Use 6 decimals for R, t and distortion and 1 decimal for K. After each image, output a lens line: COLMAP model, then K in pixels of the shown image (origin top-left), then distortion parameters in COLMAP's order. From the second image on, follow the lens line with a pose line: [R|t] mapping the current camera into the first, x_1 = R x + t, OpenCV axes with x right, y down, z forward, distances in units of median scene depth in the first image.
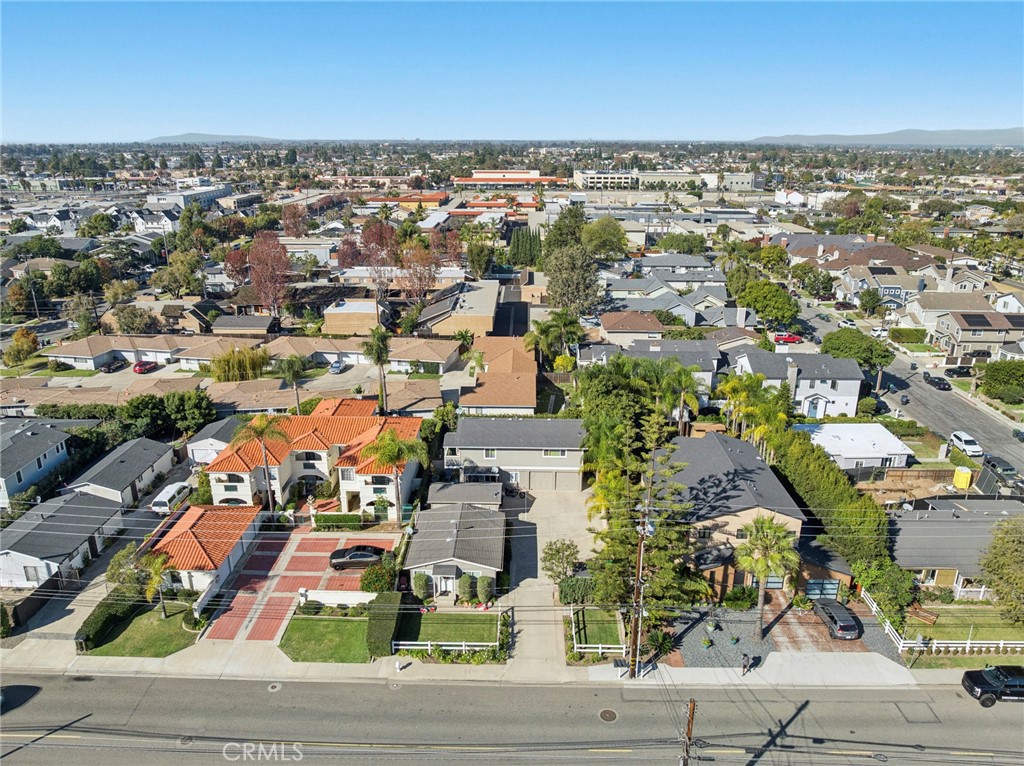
lens RADIAL K [[732.8, 0, 514.3], [0, 732.8, 380.5], [0, 0, 1]] dist [-0.042253, 0.011087]
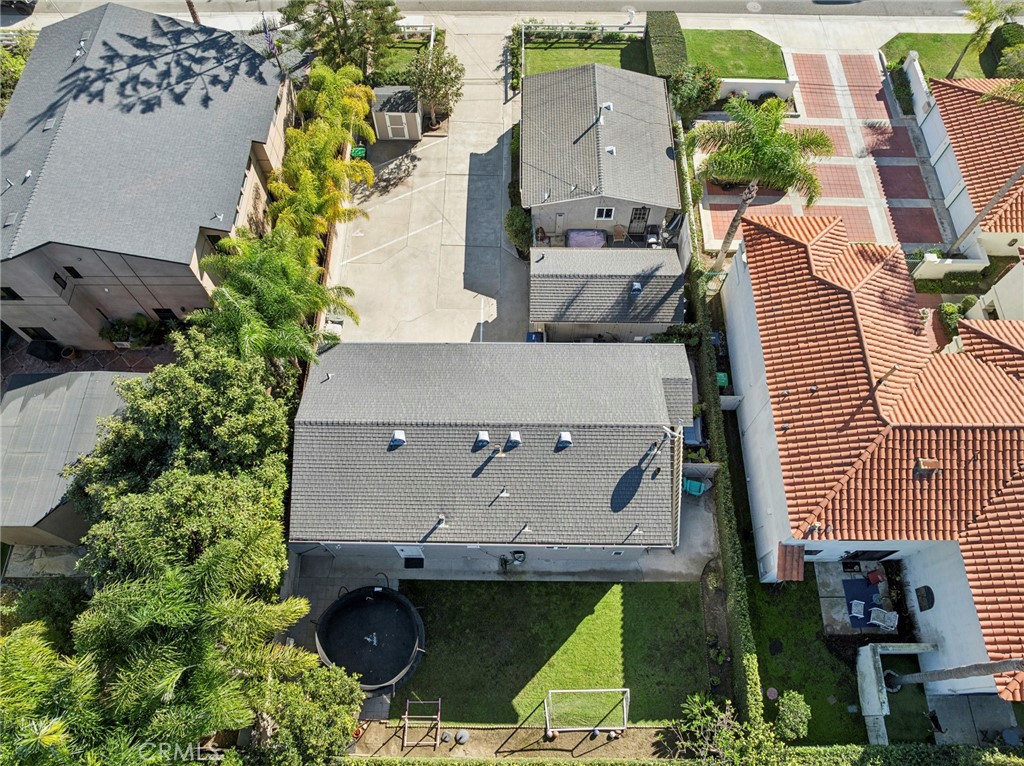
lens RADIAL K [[732.8, 0, 514.3], [0, 732.8, 380.5], [0, 0, 1]] dist [-0.042253, 0.011087]
pose [[-0.999967, 0.005814, -0.005594, -0.003429], [-0.004755, 0.135562, 0.990757, -0.311564], [0.006519, 0.990752, -0.135530, 1.109689]]
